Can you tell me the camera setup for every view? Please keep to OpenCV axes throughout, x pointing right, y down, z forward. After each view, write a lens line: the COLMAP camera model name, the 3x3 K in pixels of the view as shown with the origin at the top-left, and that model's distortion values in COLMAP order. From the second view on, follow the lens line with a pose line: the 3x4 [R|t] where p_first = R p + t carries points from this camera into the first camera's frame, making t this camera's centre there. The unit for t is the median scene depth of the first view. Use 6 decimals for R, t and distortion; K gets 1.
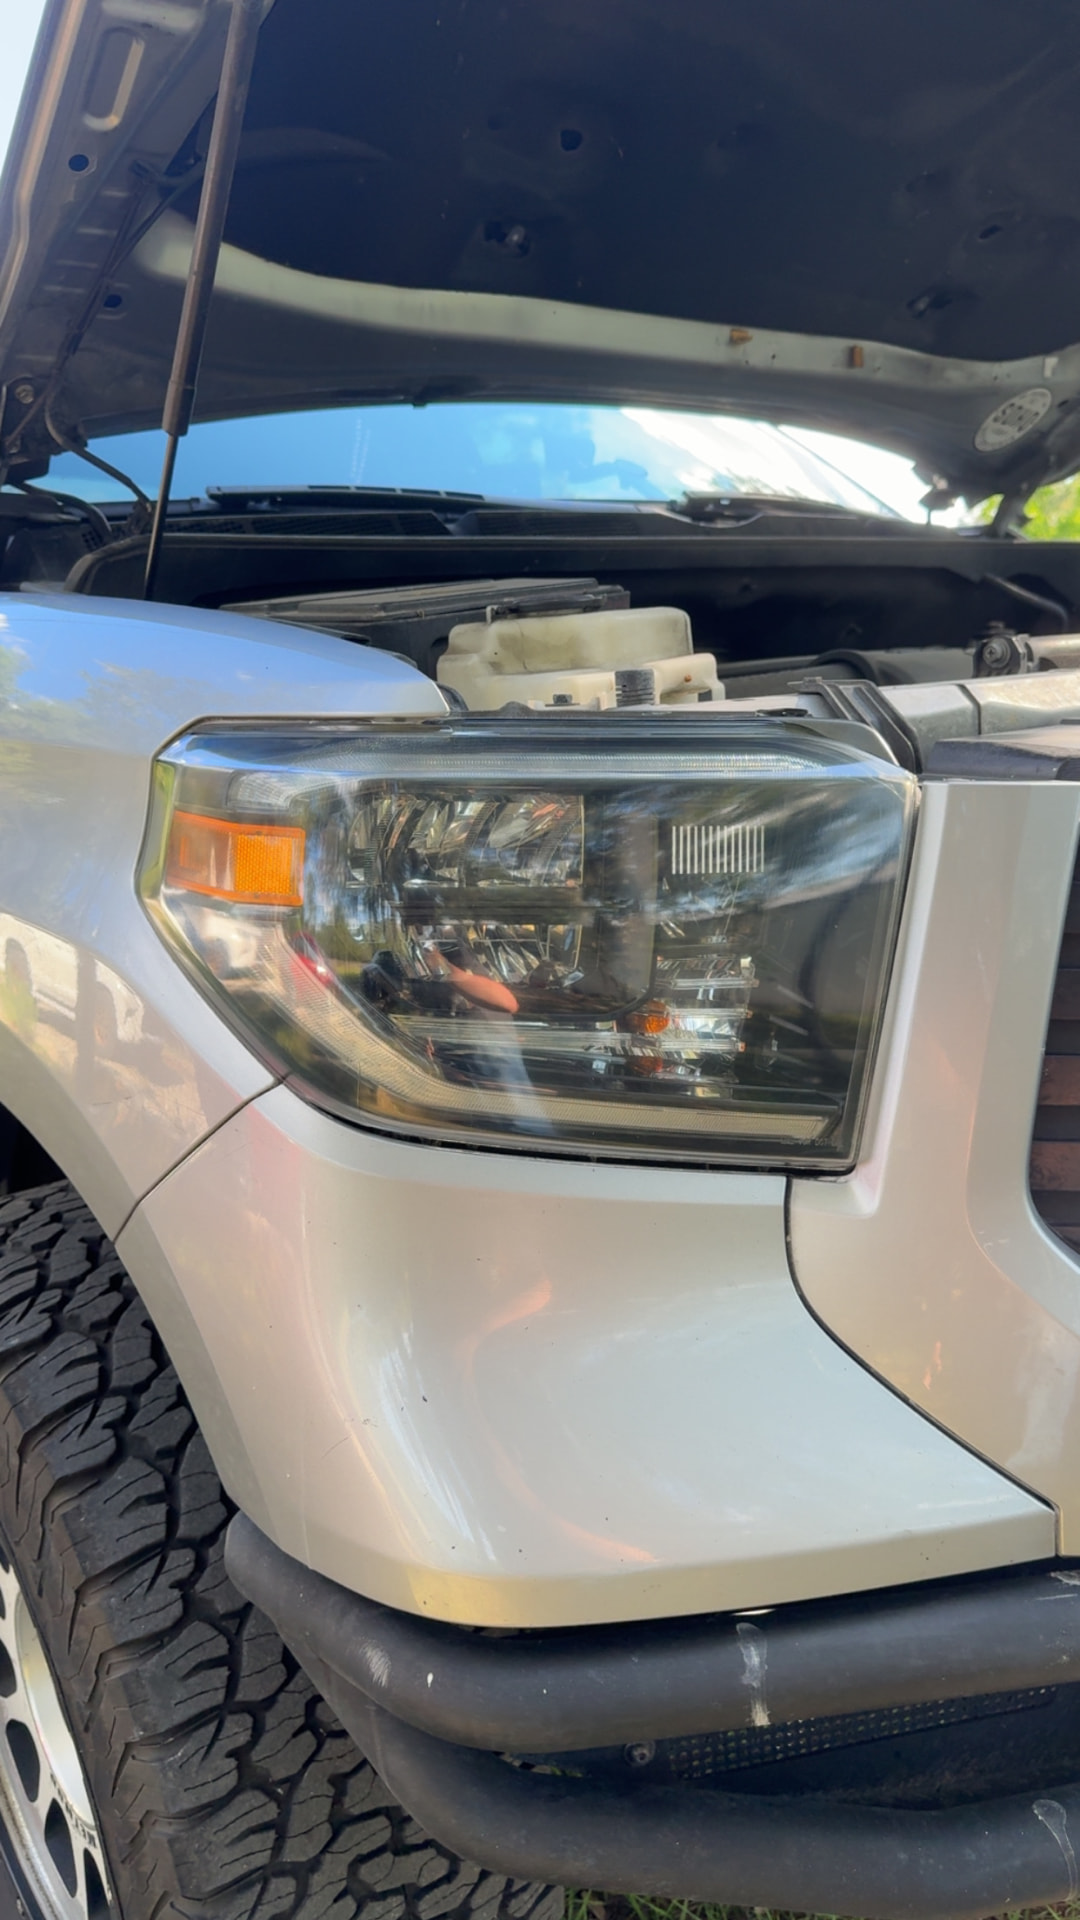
lens RADIAL K [[1508.1, 0, 540.0], [0, 1508.1, 960.0], [0, 0, 1]] dist [0.016153, -0.009023]
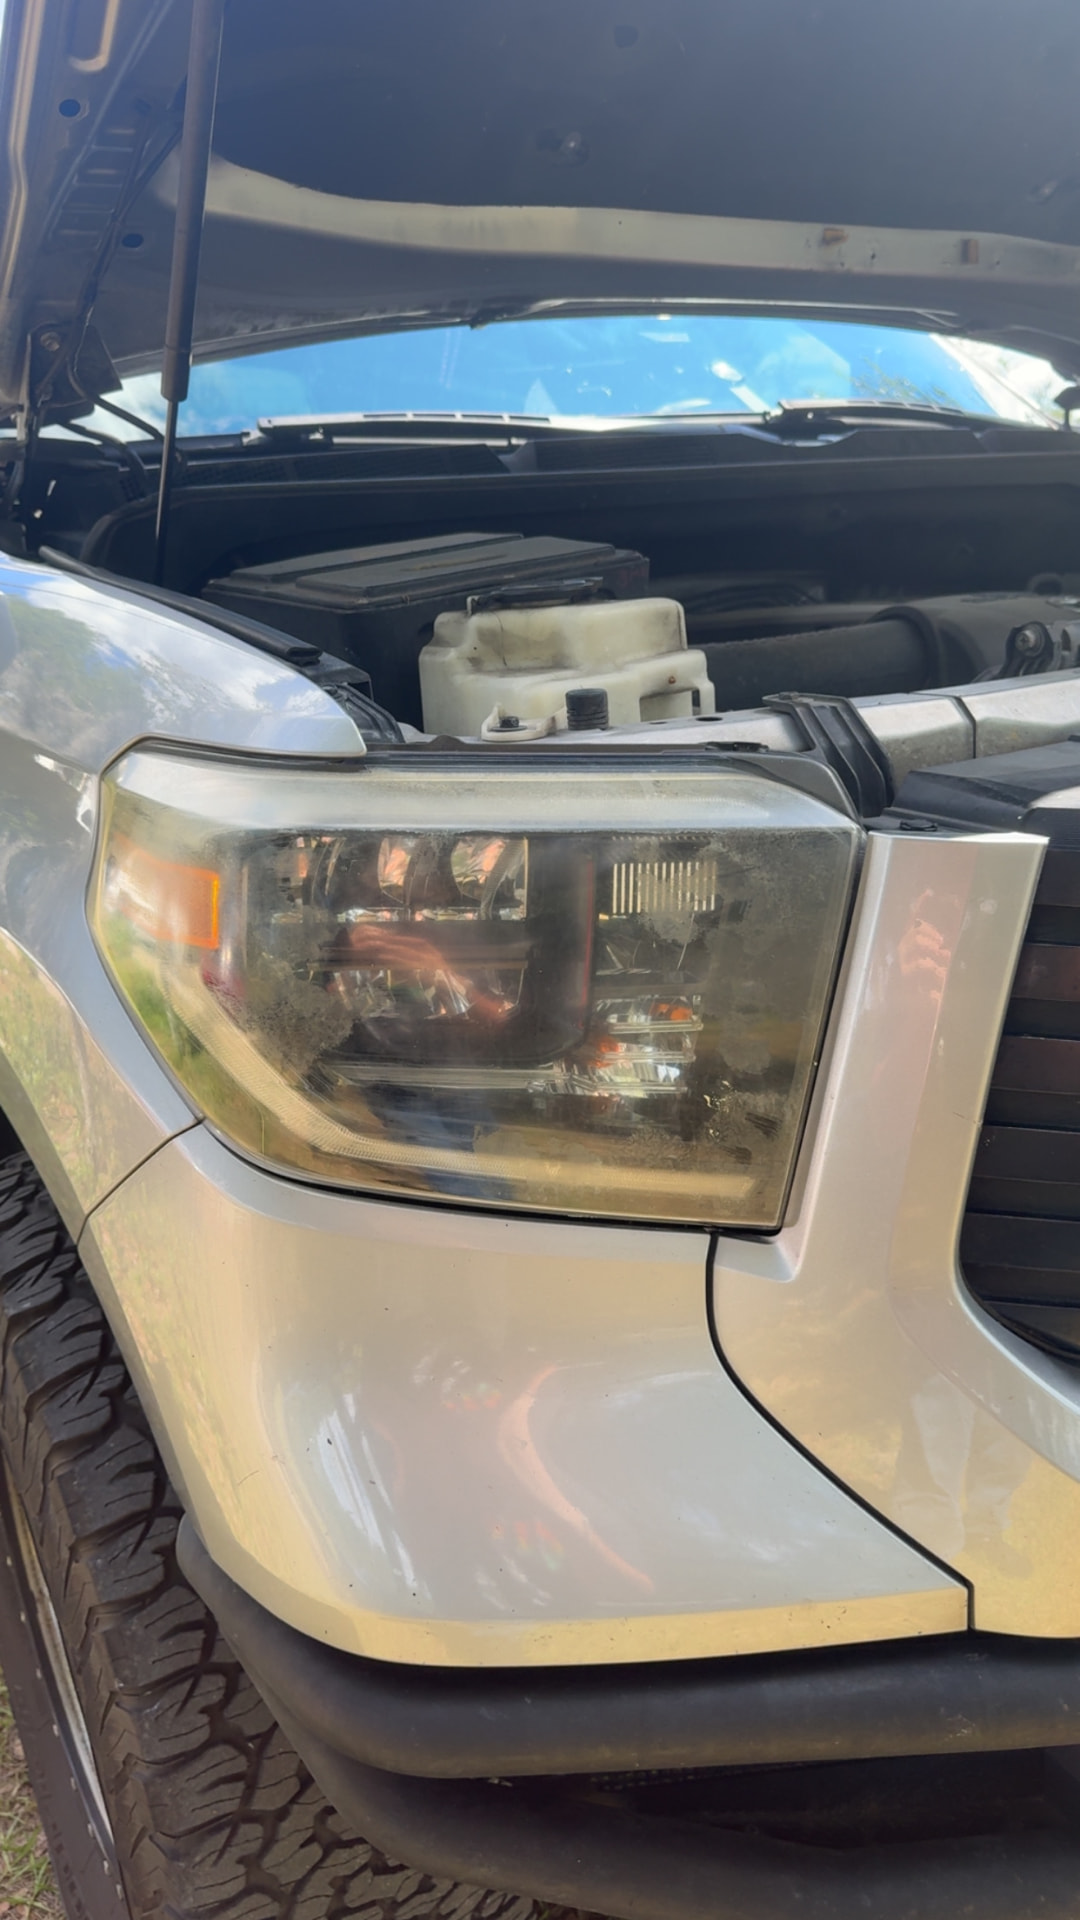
lens RADIAL K [[1516.7, 0, 540.4], [0, 1516.7, 995.6], [0, 0, 1]] dist [0.001435, 0.005006]
pose [[0.992879, 0.033642, -0.114282, 0.130742], [-0.020495, 0.993231, 0.114332, -0.096728], [0.117355, -0.111176, 0.986847, 0.033031]]
